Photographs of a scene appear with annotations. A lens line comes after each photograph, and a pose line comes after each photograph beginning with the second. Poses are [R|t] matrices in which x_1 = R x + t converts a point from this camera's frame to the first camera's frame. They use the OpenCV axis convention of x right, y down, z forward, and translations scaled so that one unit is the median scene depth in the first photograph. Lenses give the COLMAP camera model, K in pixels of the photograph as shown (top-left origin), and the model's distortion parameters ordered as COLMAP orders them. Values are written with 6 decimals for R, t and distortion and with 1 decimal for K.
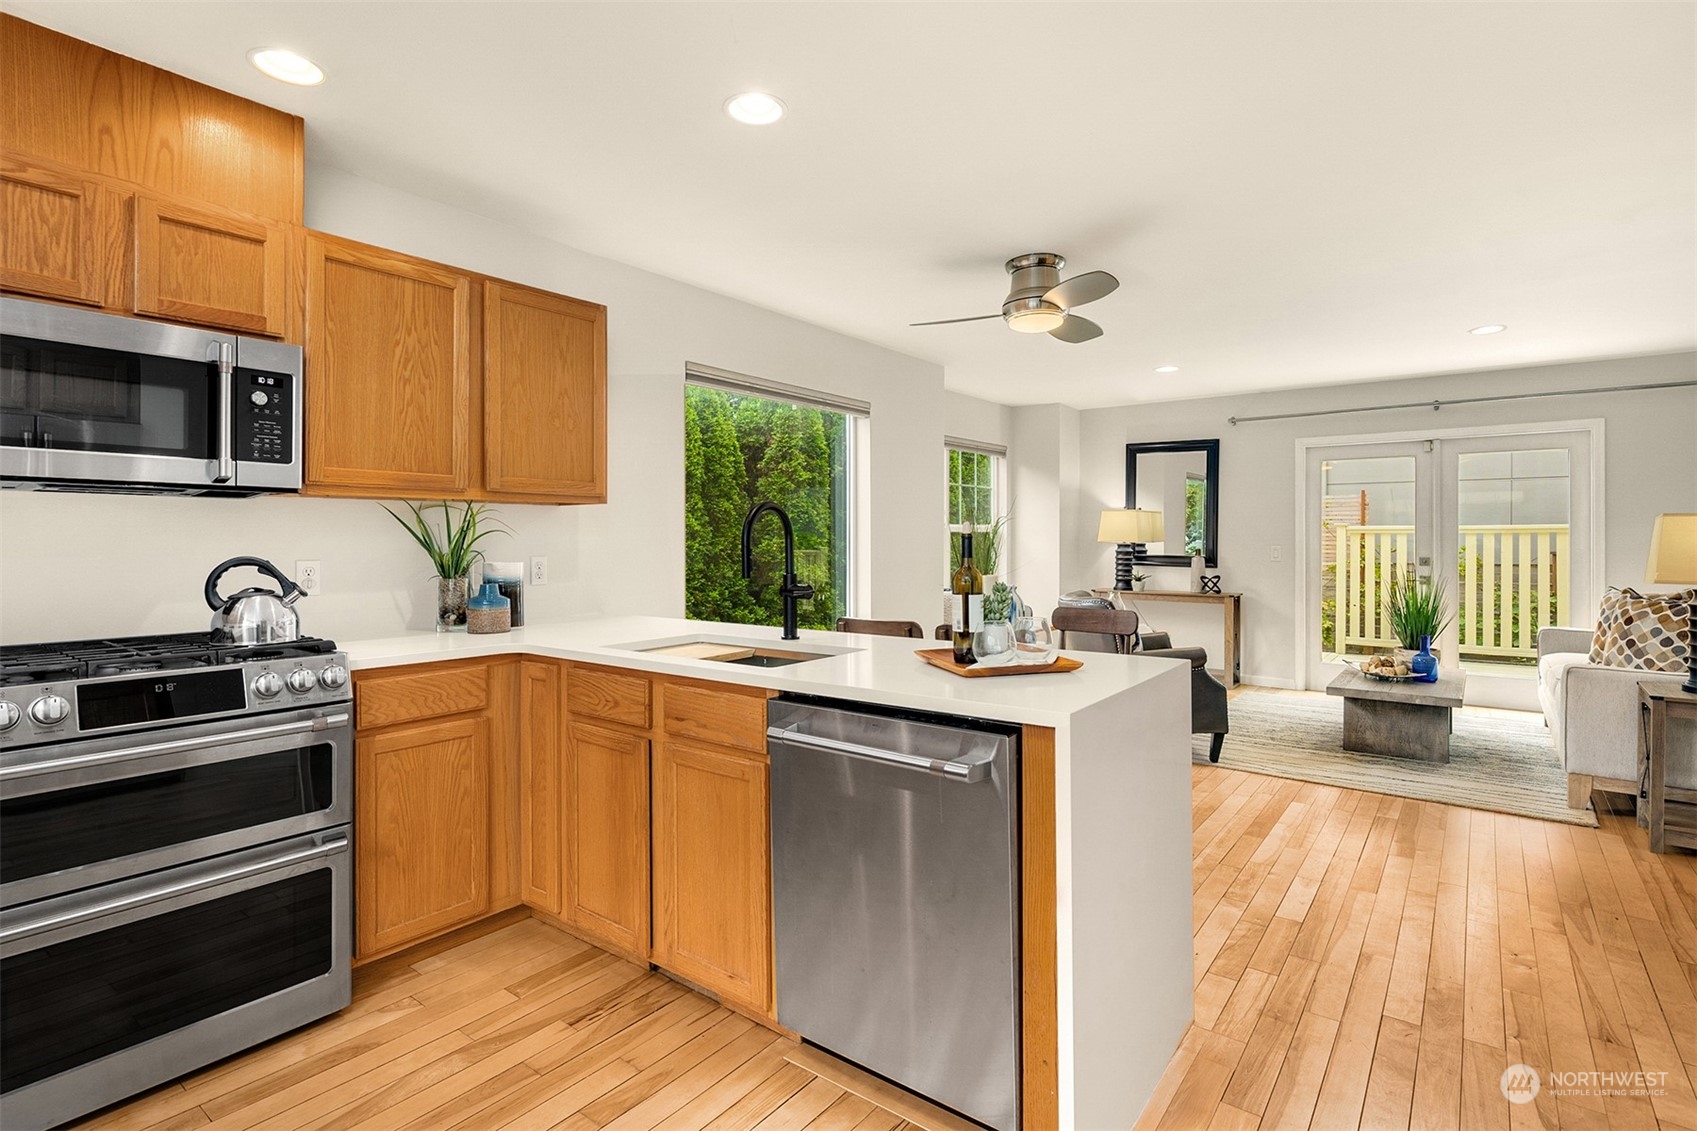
lens RADIAL K [[831.2, 0, 840.2], [0, 831.2, 529.6], [0, 0, 1]] dist [-0.002915, -0.001189]
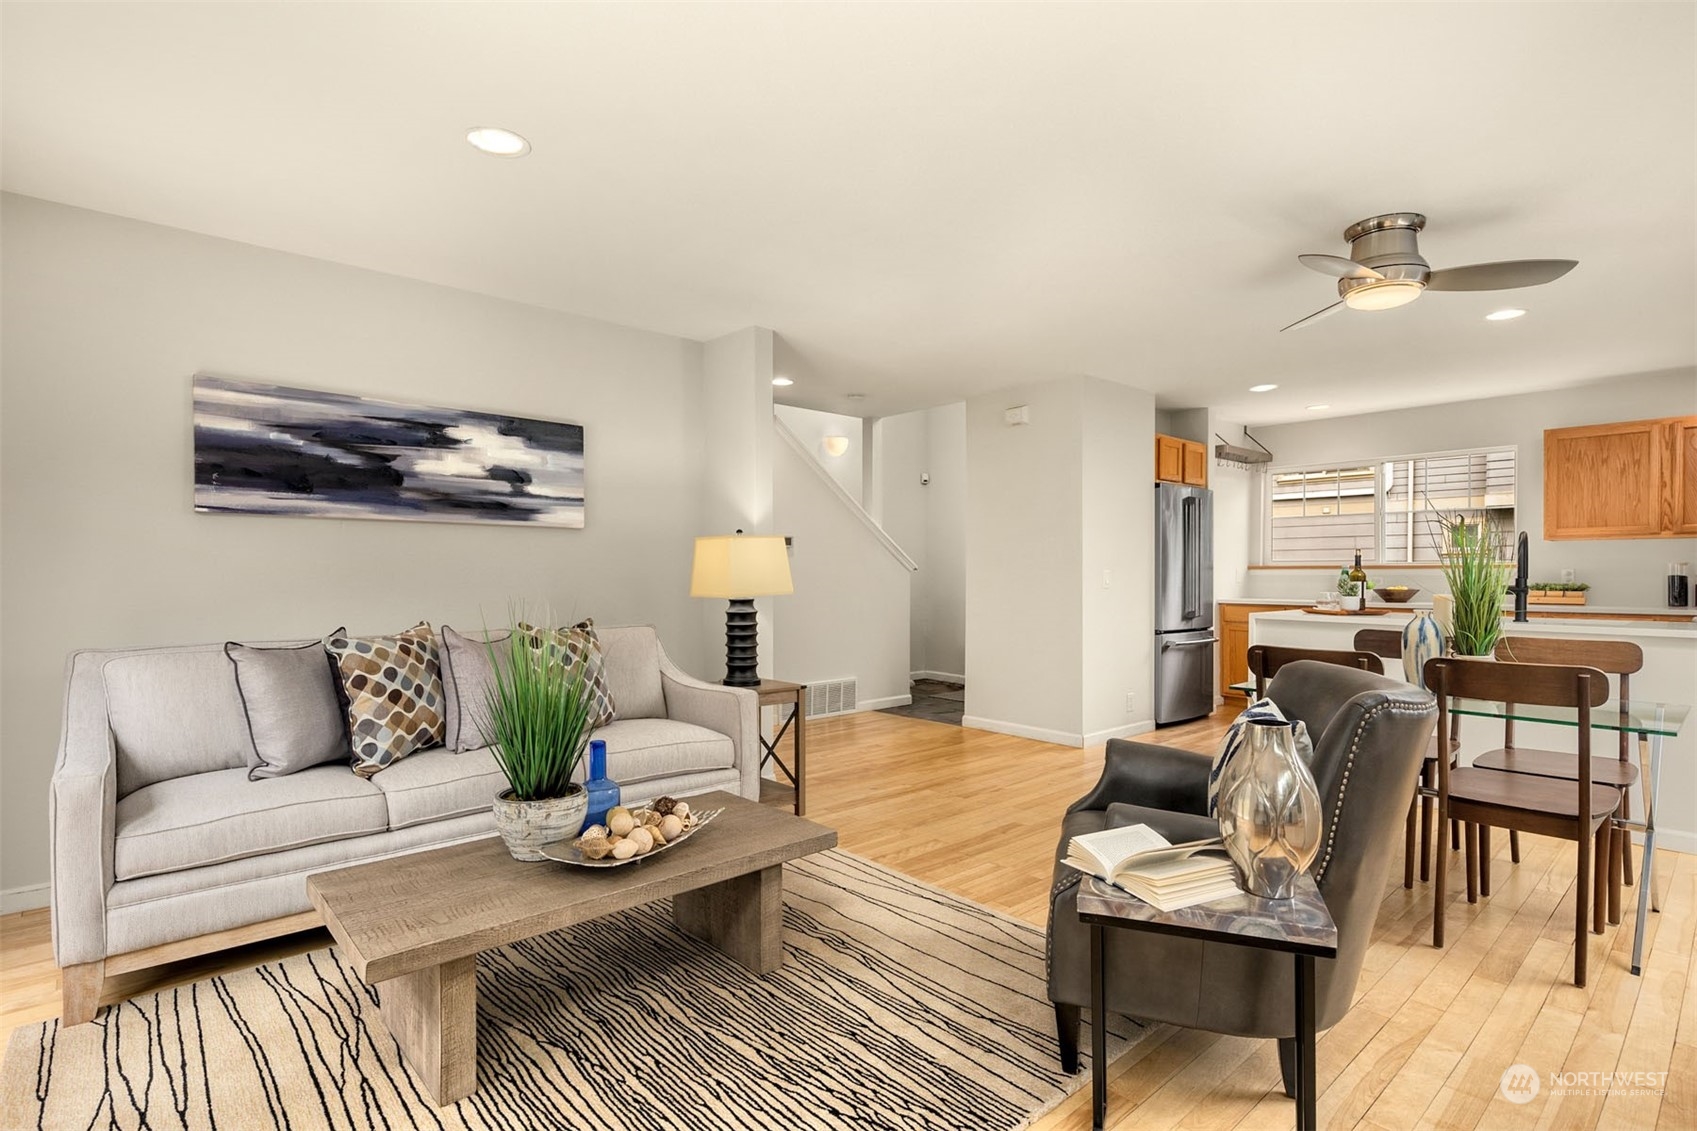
lens RADIAL K [[823.7, 0, 829.6], [0, 823.7, 599.4], [0, 0, 1]] dist [-0.000990, -0.000516]
pose [[-0.981986, -0.002926, 0.188933, 0.620779], [0.000955, 0.999791, 0.020445, 0.042396], [-0.188953, 0.020257, -0.981777, 1.887582]]
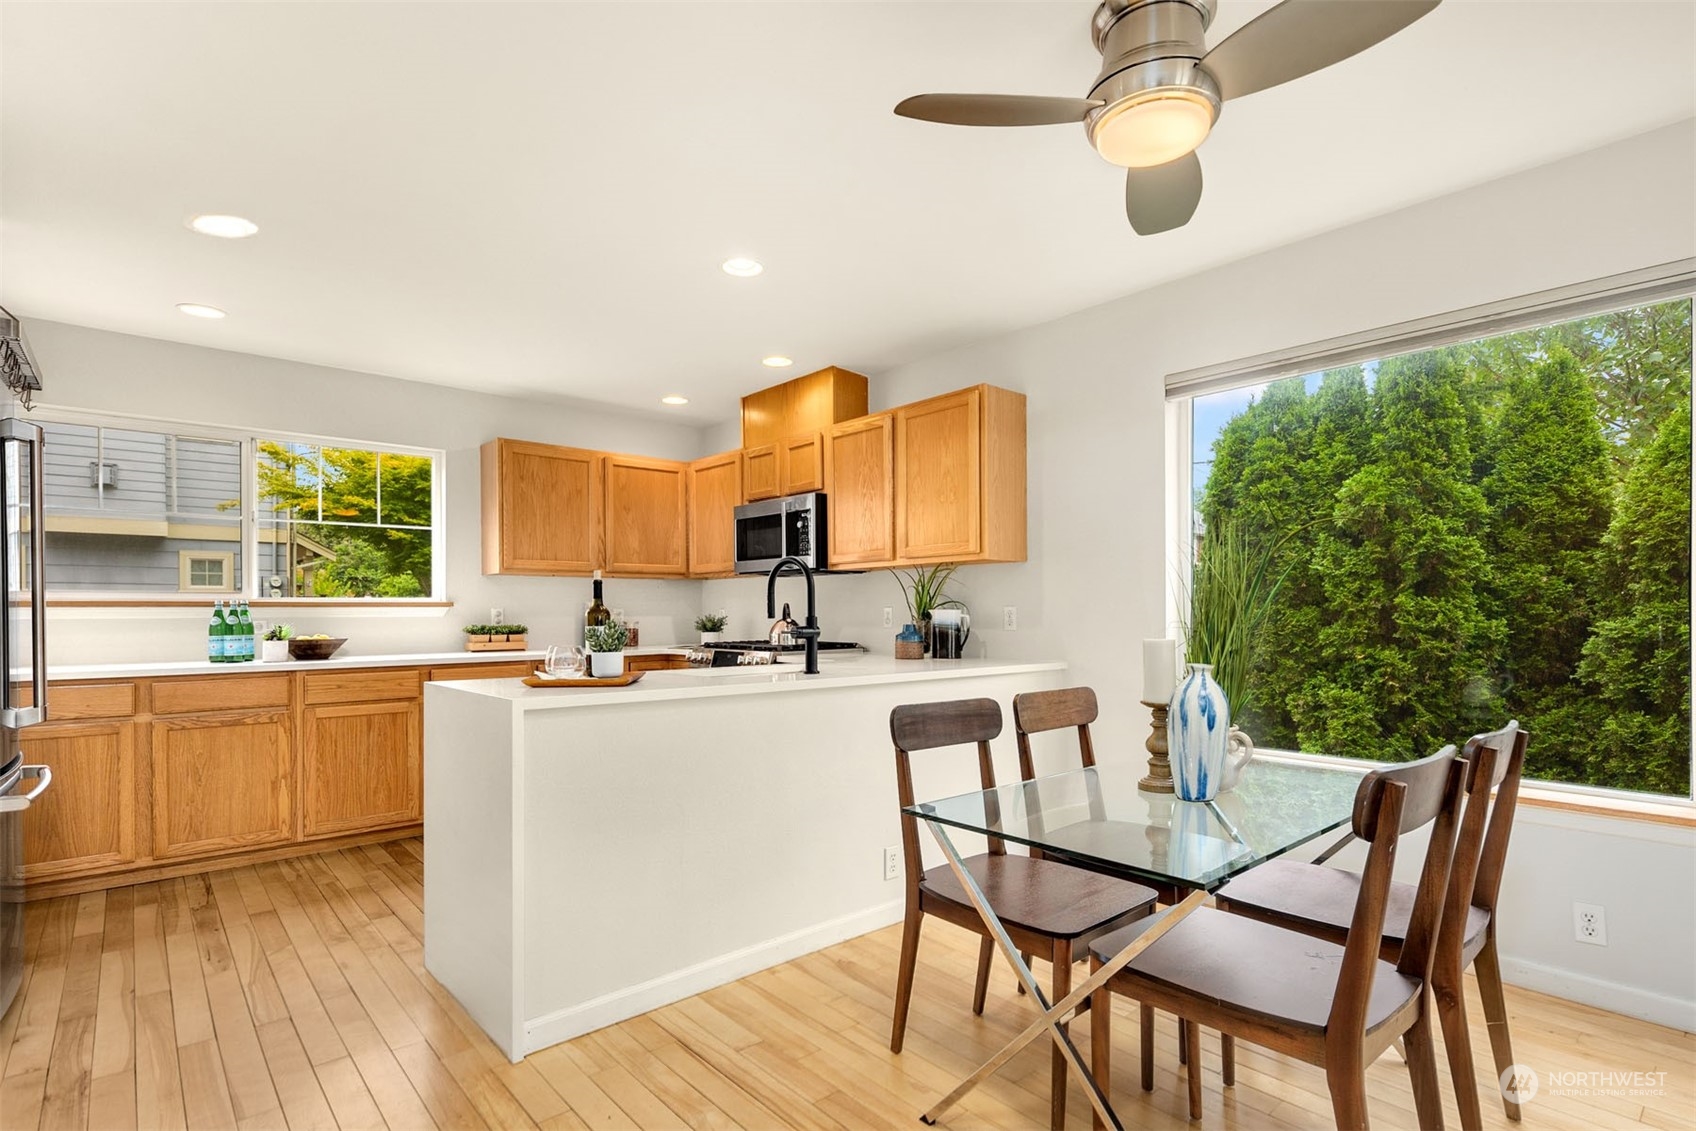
lens RADIAL K [[832.8, 0, 855.4], [0, 832.8, 608.1], [0, 0, 1]] dist [0.000238, 0.000818]
pose [[-0.188789, -0.003507, -0.982011, 0.743972], [0.014878, 0.999869, -0.006431, 0.034798], [0.981905, -0.015824, -0.188712, 0.897455]]
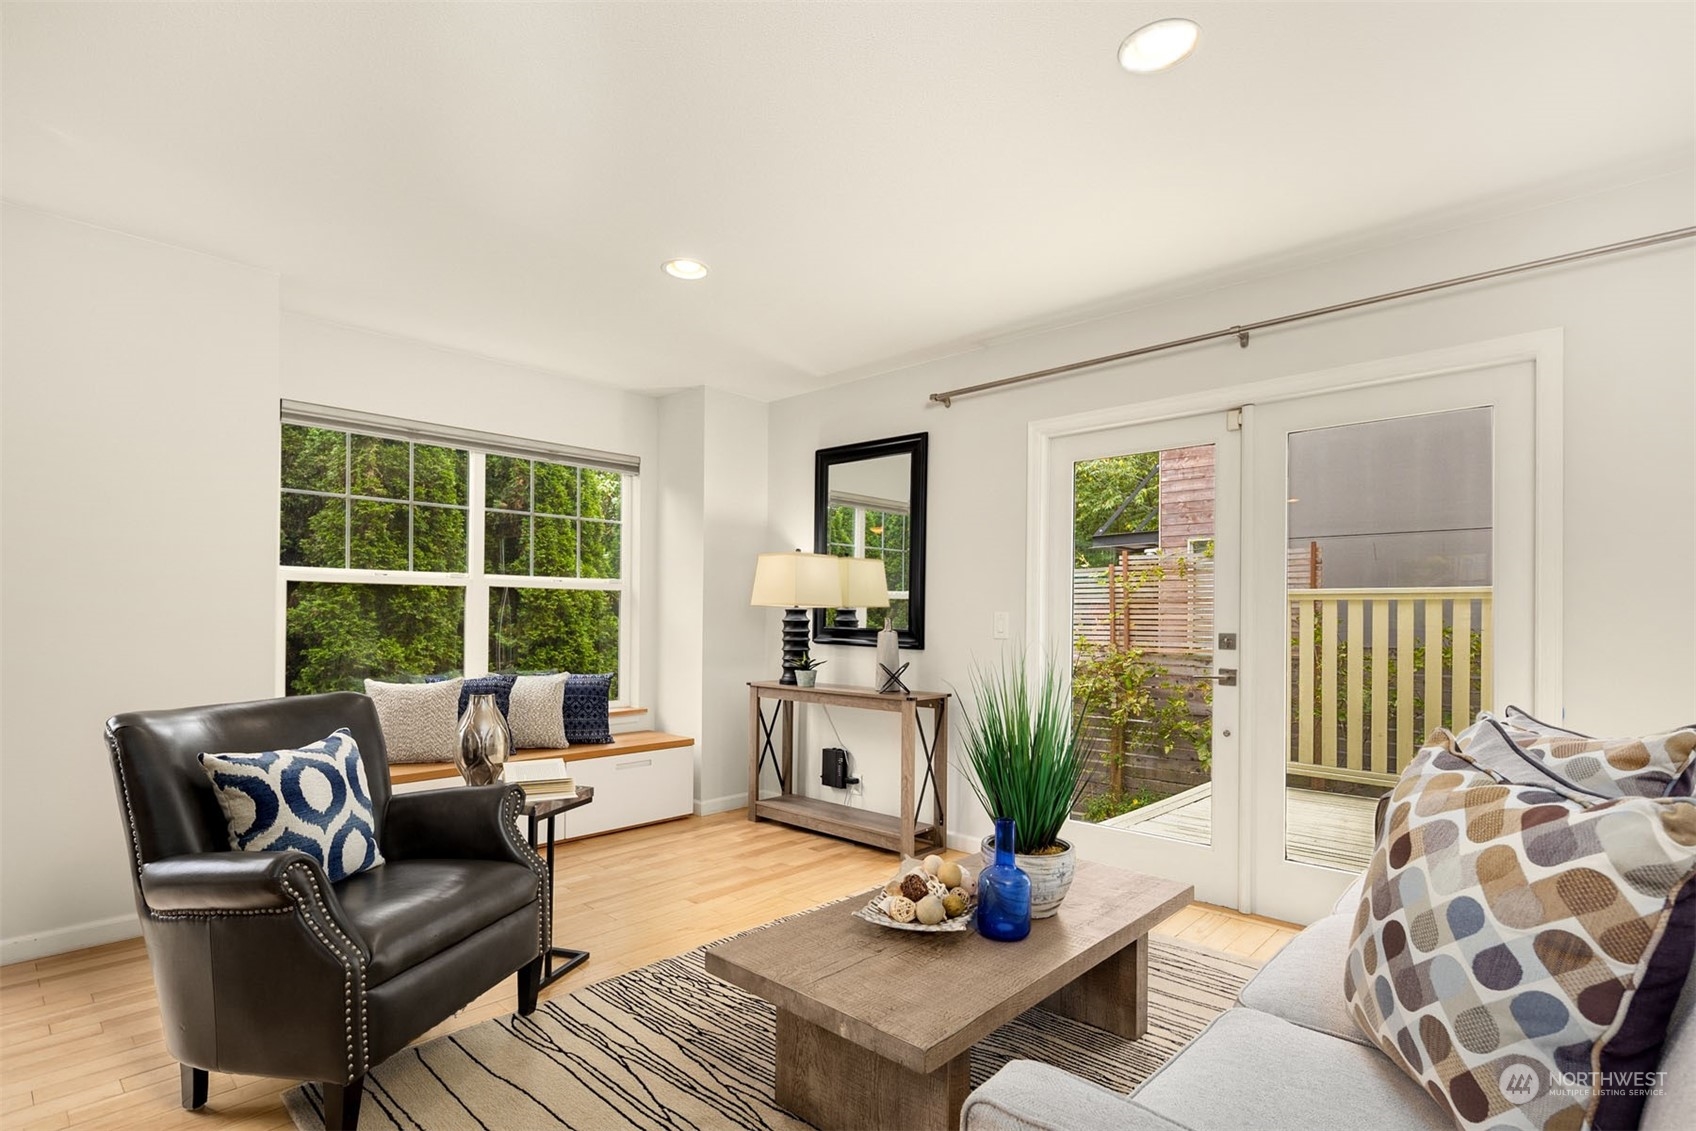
lens RADIAL K [[835.6, 0, 846.2], [0, 835.6, 612.8], [0, 0, 1]] dist [0.000496, -0.000372]
pose [[0.996155, 0.006965, -0.087328, 0.862218], [-0.006598, 0.999968, 0.004490, 0.033485], [0.087356, -0.003897, 0.996170, 0.769006]]
